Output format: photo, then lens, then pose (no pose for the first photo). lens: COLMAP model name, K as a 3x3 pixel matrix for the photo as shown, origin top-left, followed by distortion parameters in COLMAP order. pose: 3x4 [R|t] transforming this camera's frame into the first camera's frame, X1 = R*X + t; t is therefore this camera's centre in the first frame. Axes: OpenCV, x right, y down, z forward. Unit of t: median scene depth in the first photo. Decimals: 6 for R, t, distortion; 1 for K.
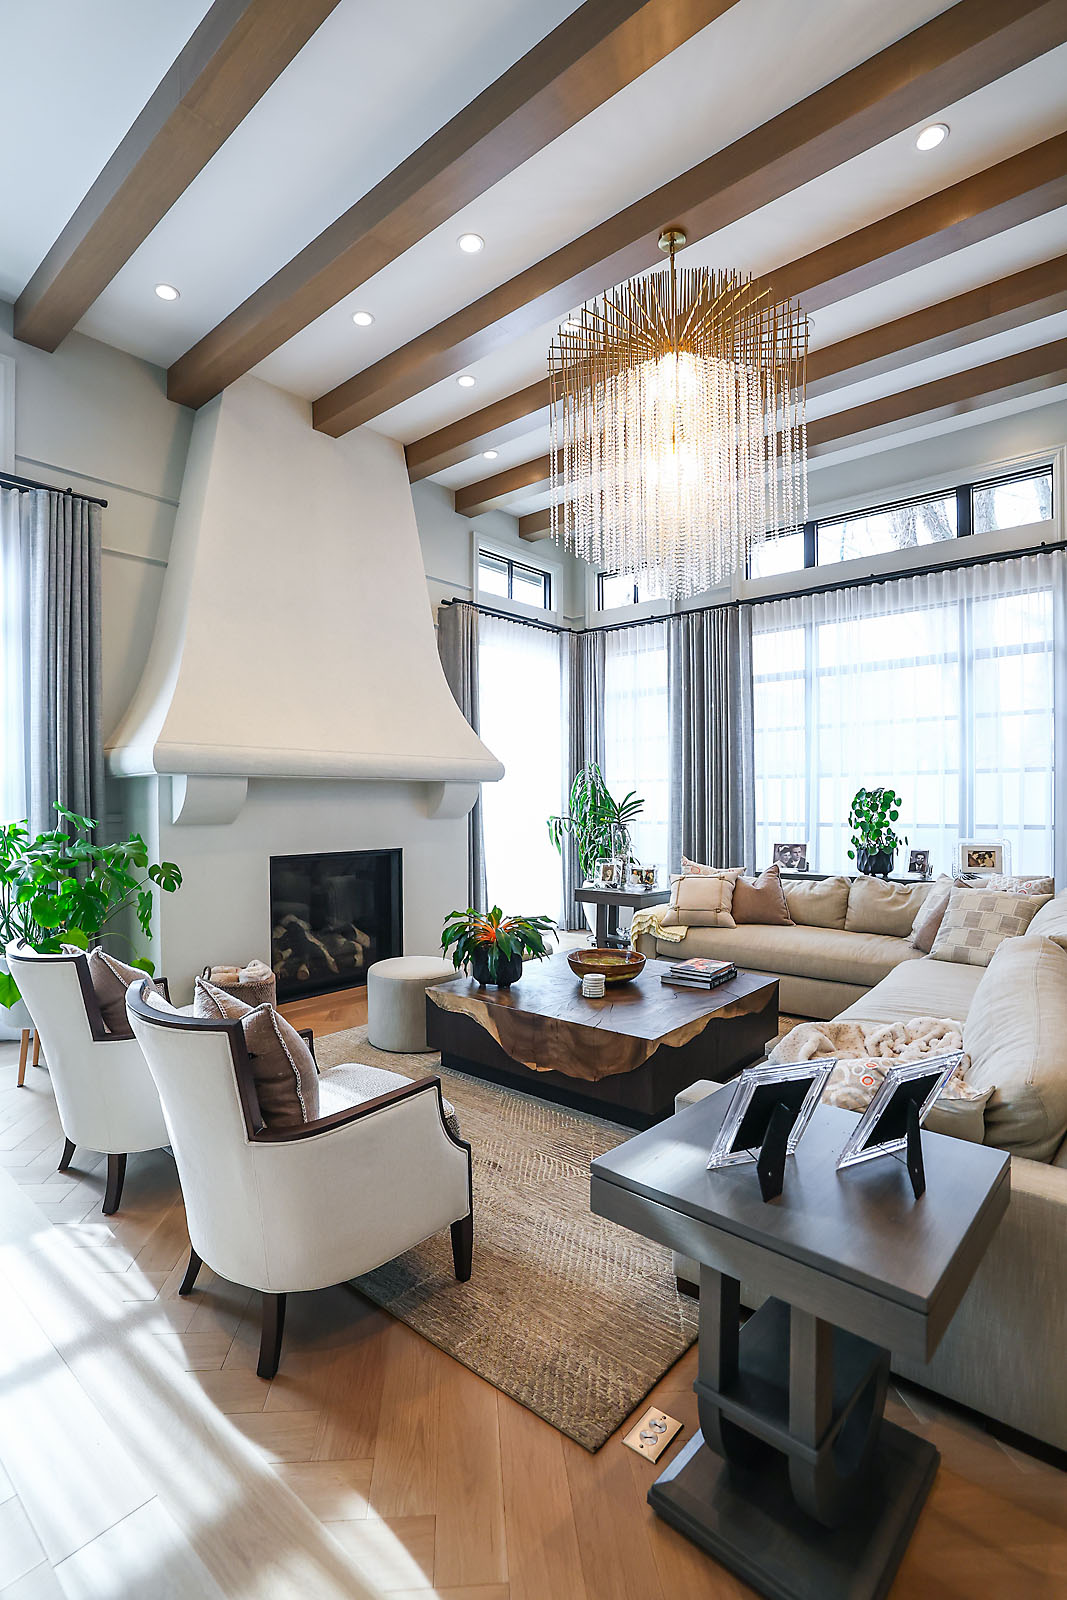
lens RADIAL K [[764.7, 0, 510.9], [0, 764.7, 814.2], [0, 0, 1]] dist [-0.036701, 0.000319]
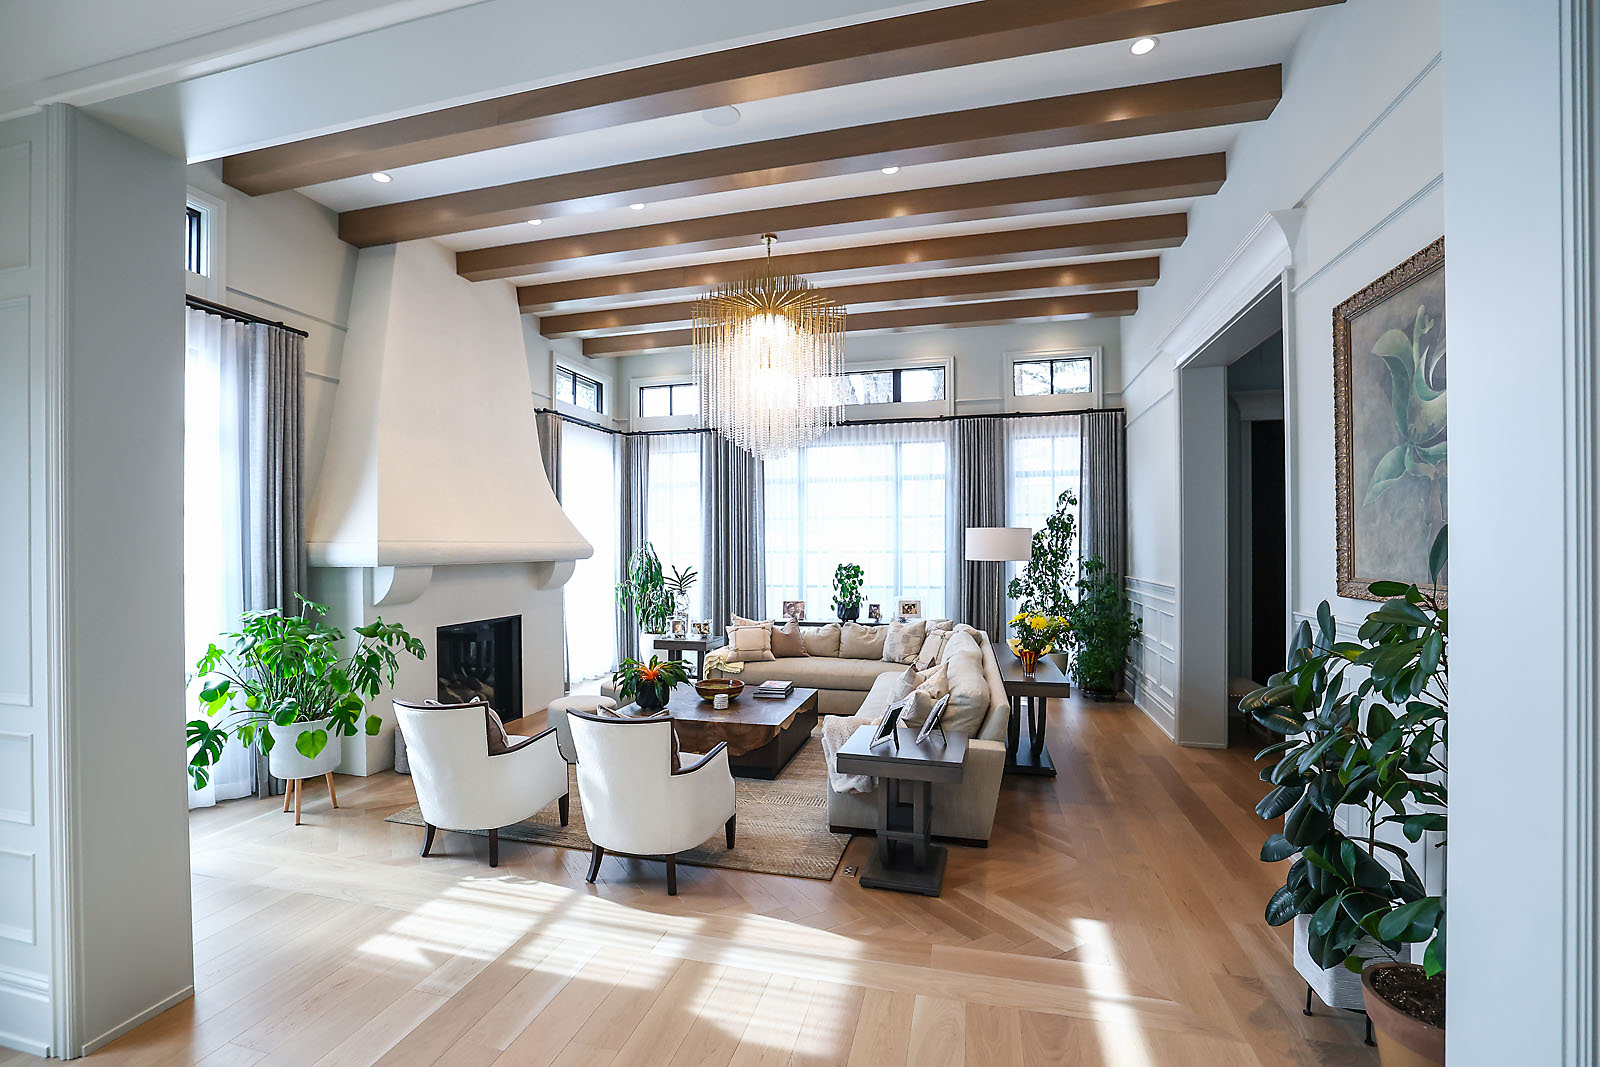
lens RADIAL K [[732.5, 0, 807.4], [0, 732.5, 558.2], [0, 0, 1]] dist [-0.000557, 0.000493]
pose [[0.887656, -0.001515, 0.460504, -0.278831], [0.002342, 0.999997, -0.001225, -0.045506], [-0.460501, 0.002165, 0.887657, -0.279113]]
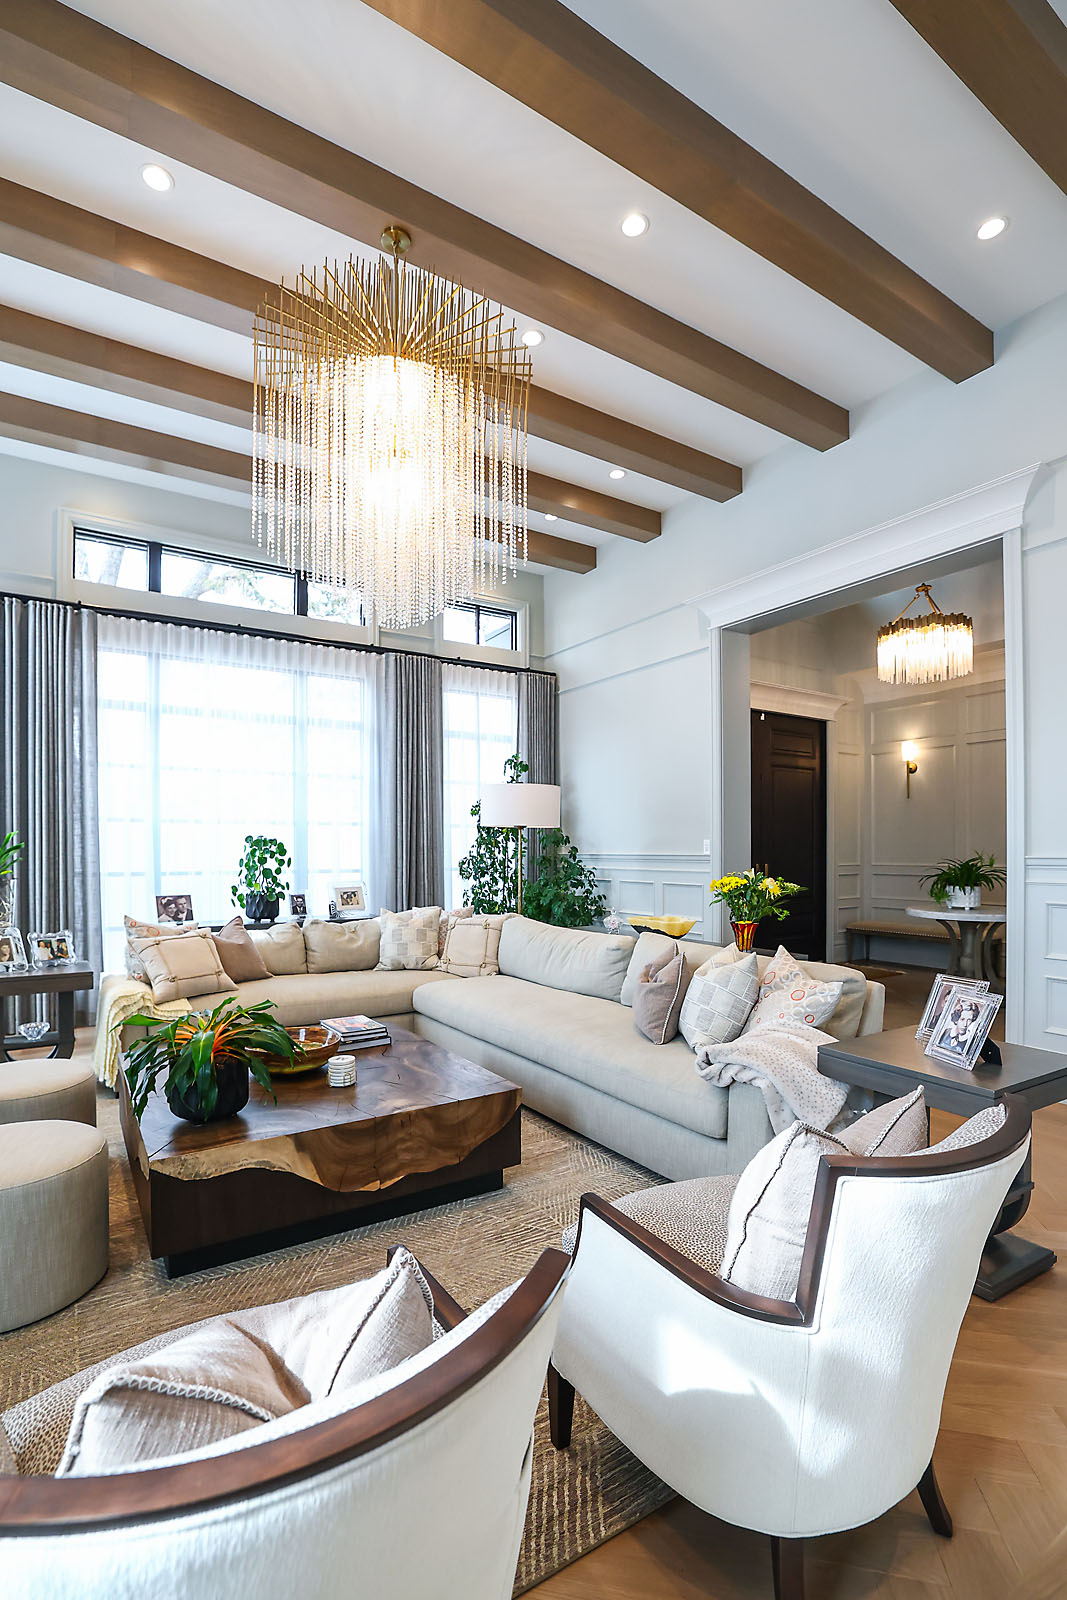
lens RADIAL K [[740.7, 0, 529.4], [0, 740.7, 854.9], [0, 0, 1]] dist [-0.012516, 0.000020]
pose [[0.291751, -0.000519, 0.956494, -0.383411], [0.009707, 0.999950, -0.002418, -0.002746], [-0.956445, 0.009990, 0.291741, 0.369605]]
